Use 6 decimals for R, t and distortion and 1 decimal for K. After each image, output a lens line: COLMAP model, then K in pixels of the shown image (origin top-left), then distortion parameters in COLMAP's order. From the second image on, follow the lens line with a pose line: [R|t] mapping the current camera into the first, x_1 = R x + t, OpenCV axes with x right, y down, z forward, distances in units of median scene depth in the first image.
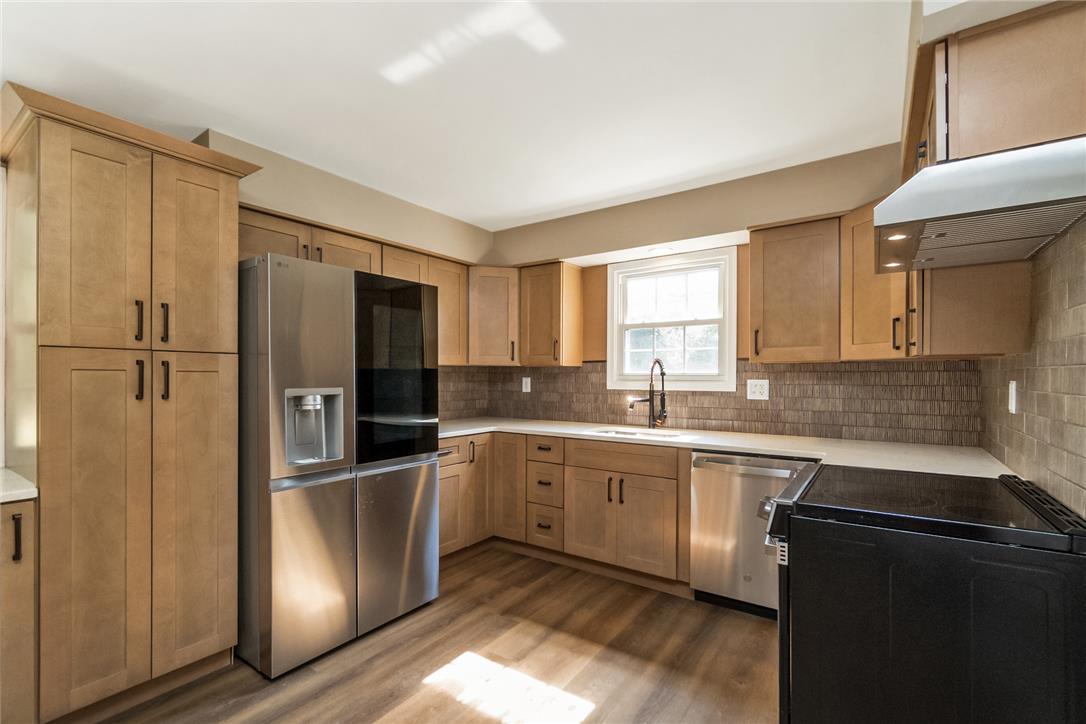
lens RADIAL K [[475.9, 0, 542.5], [0, 475.9, 388.8], [0, 0, 1]] dist [-0.001484, 0.000068]
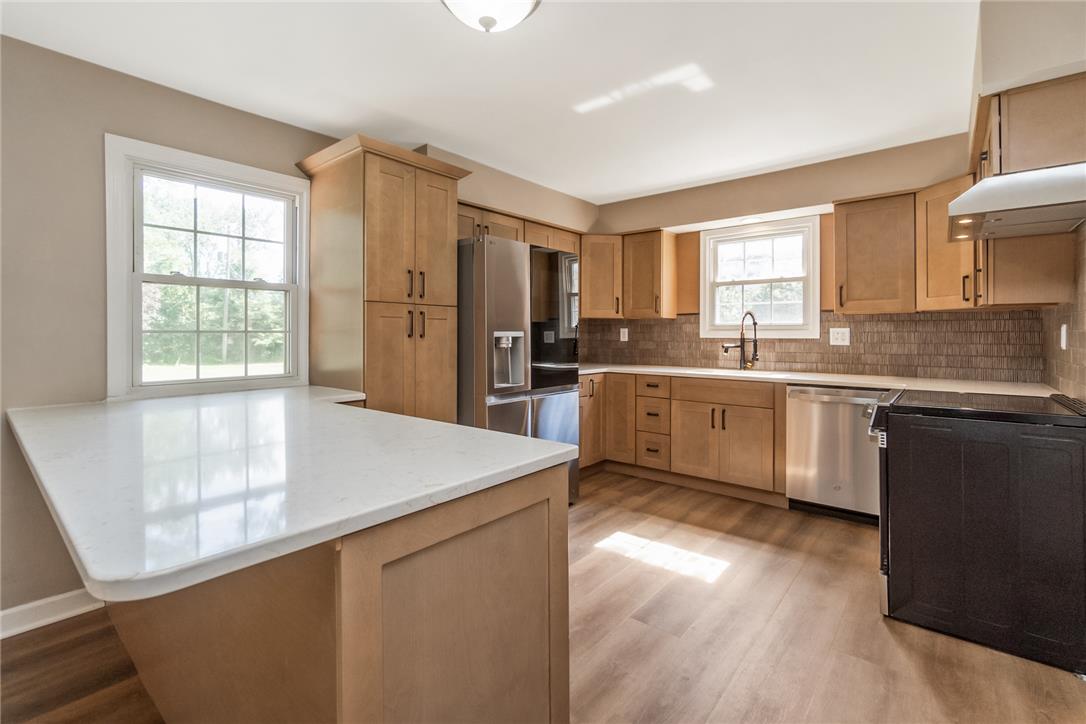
lens RADIAL K [[473.1, 0, 544.7], [0, 473.1, 340.3], [0, 0, 1]] dist [0.001074, -0.000031]
pose [[0.996051, 0.001287, -0.088773, -0.200770], [-0.002355, 0.999926, -0.011919, 0.031274], [0.088751, 0.012081, 0.995981, -0.272591]]
